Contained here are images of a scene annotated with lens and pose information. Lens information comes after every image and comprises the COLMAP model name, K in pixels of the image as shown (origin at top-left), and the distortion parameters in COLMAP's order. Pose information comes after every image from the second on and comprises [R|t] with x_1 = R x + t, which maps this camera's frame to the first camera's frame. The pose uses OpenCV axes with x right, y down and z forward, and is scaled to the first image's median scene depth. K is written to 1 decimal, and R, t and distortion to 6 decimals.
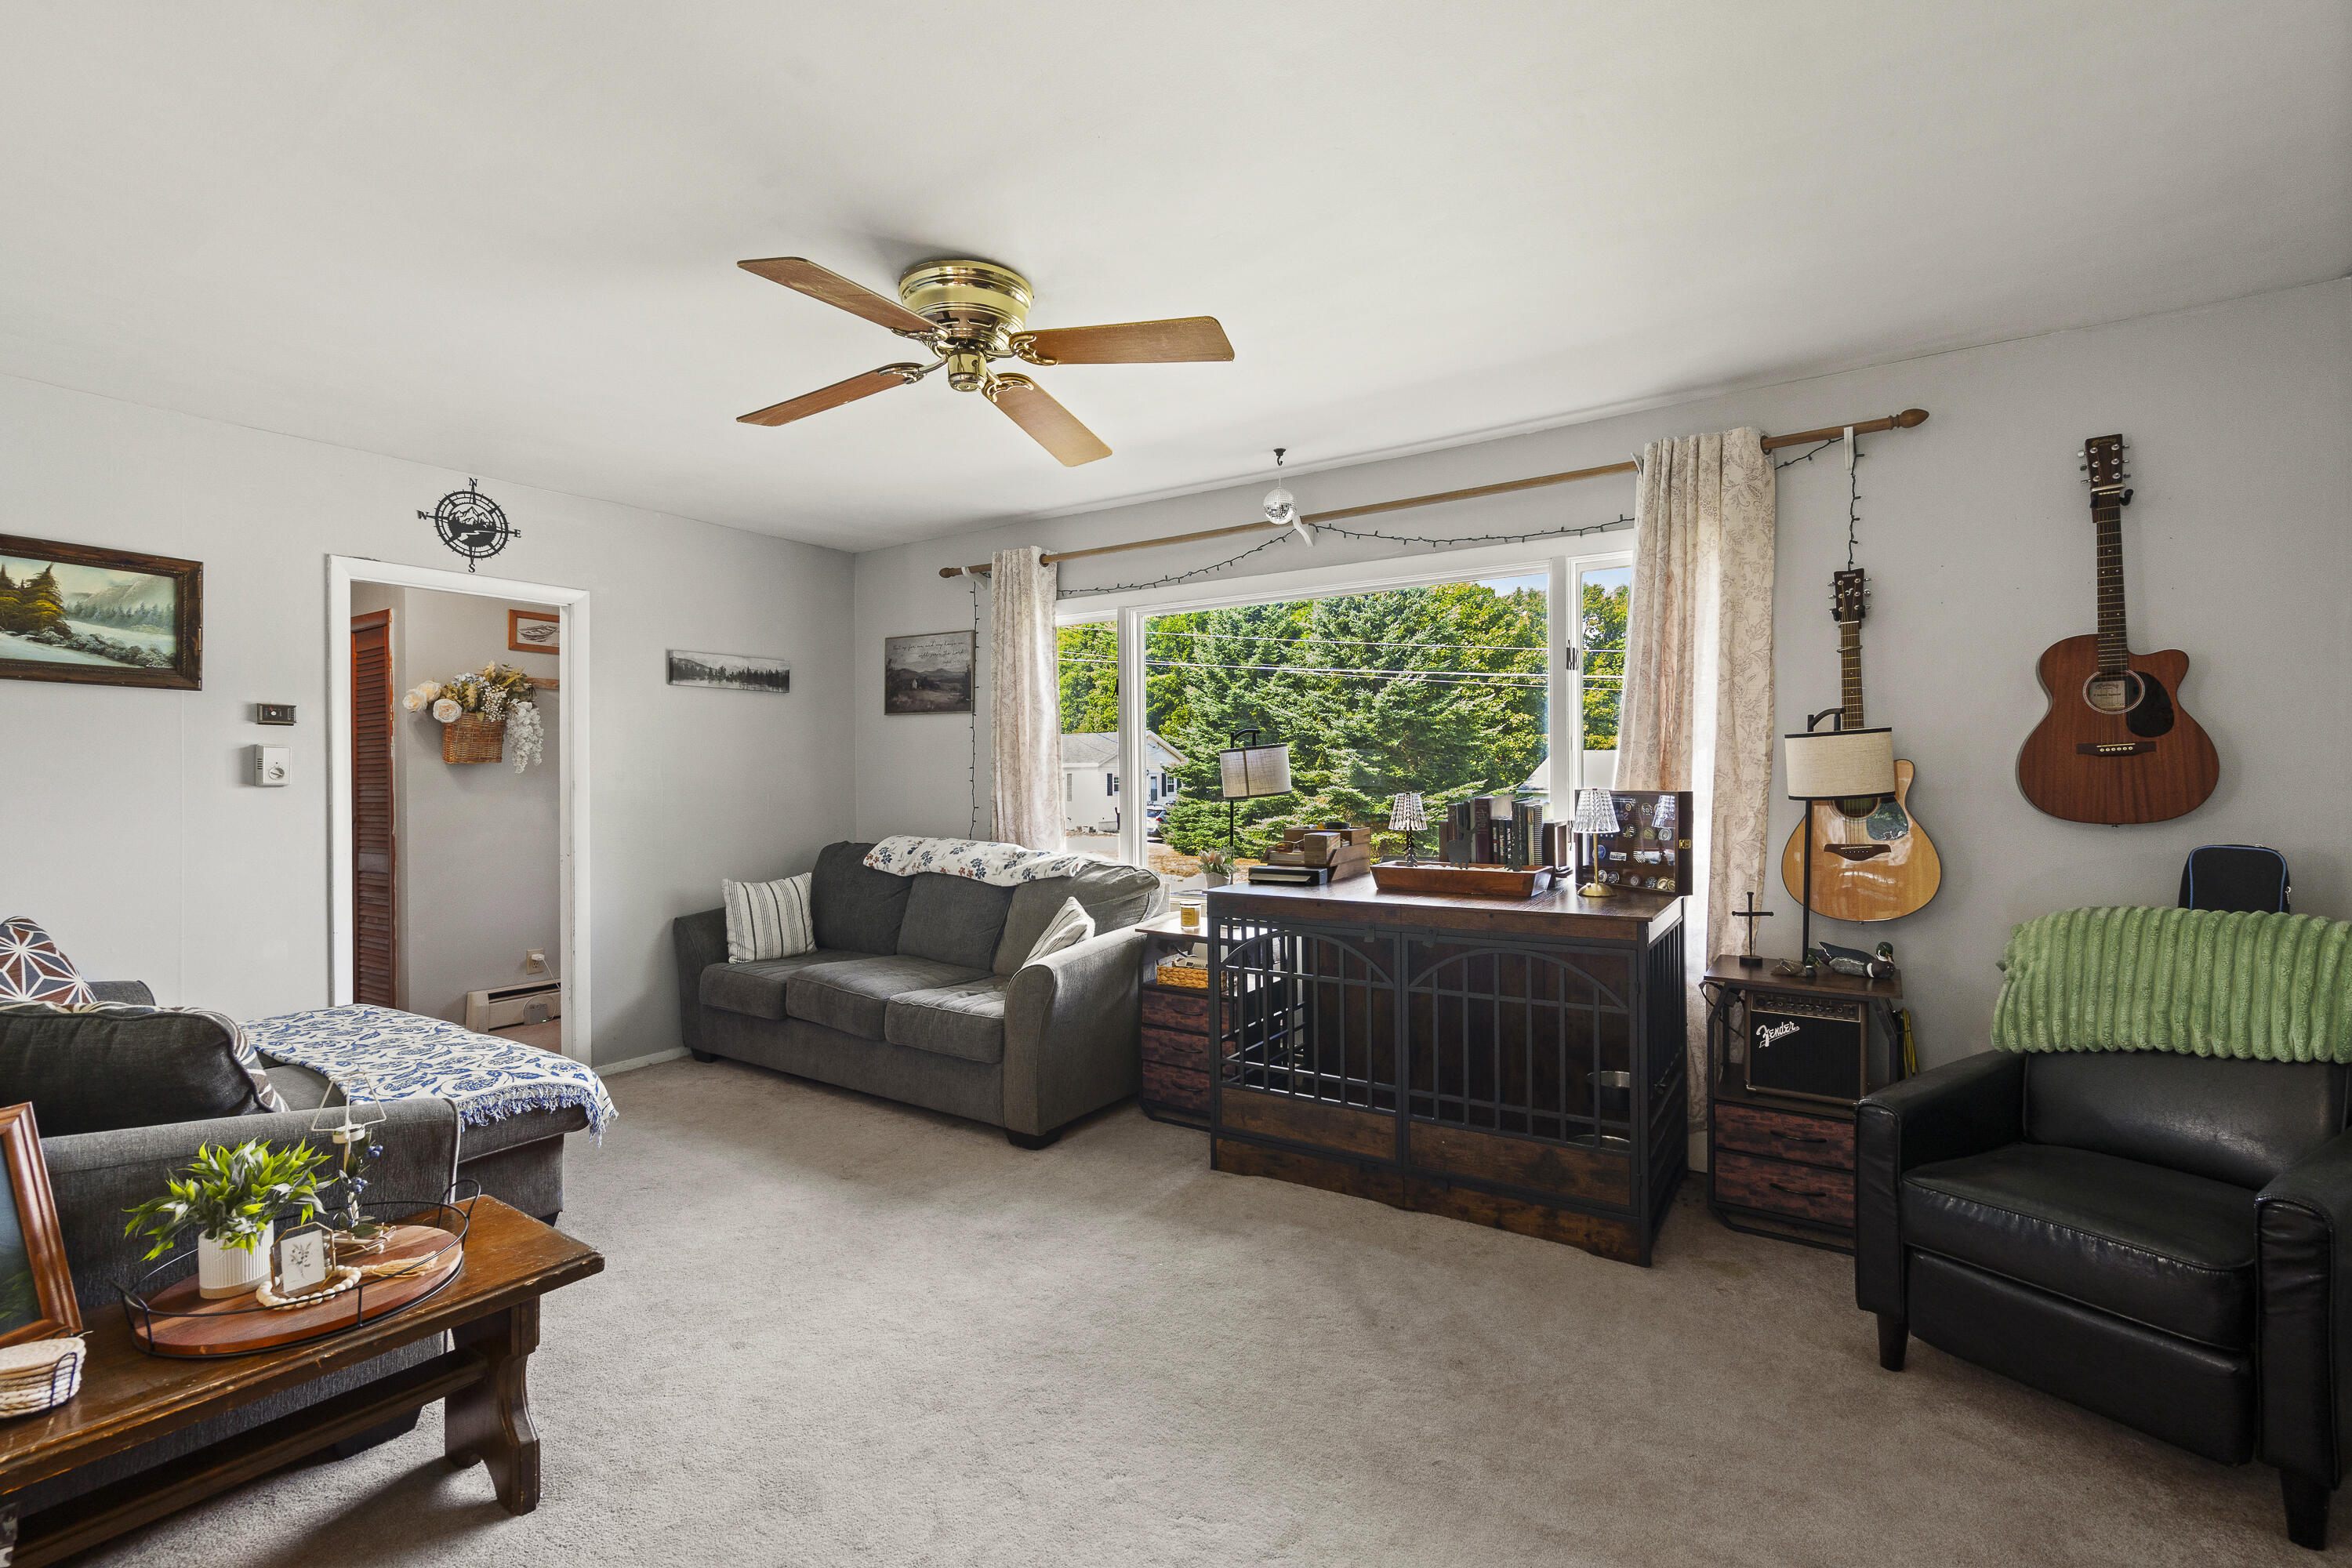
lens RADIAL K [[1057.9, 0, 1155.2], [0, 1057.9, 777.5], [0, 0, 1]] dist [-0.006058, 0.003985]
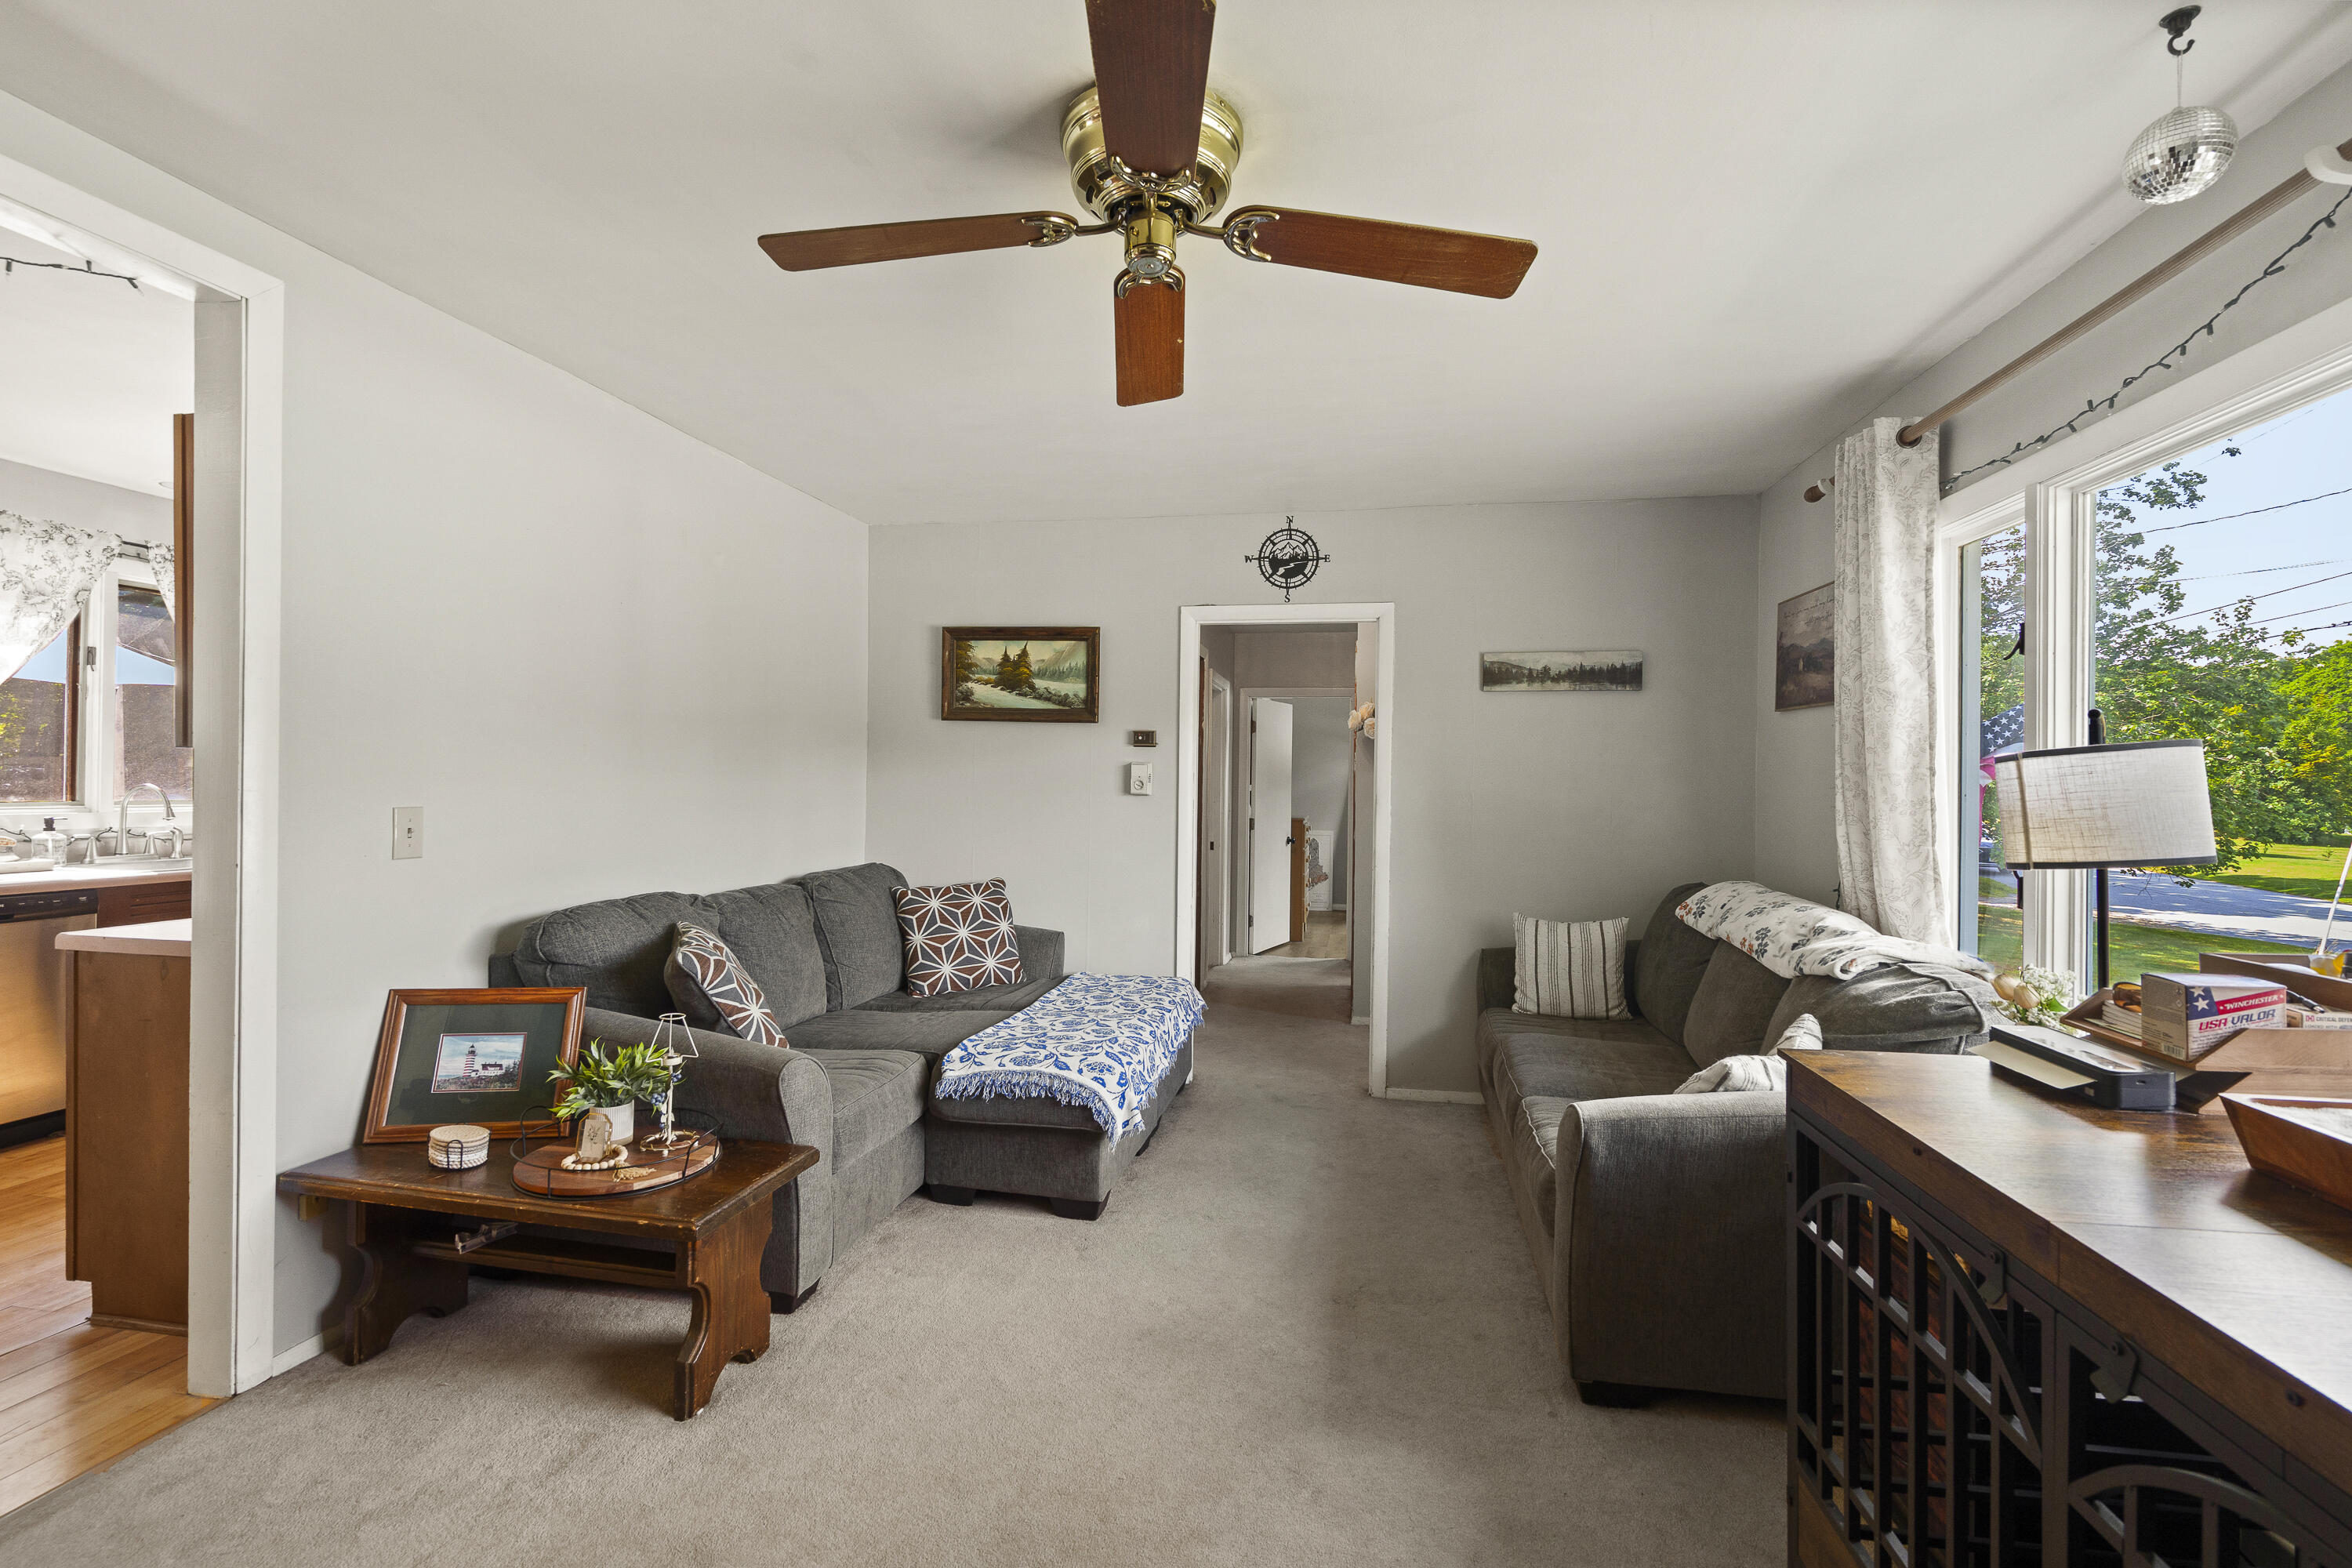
lens RADIAL K [[1057.9, 0, 1162.9], [0, 1057.9, 783.9], [0, 0, 1]] dist [-0.006058, 0.003985]
pose [[0.403222, 0.011110, -0.915035, 0.301564], [-0.014580, 0.999877, 0.005715, -0.010787], [0.914986, 0.011037, 0.403334, 0.438495]]
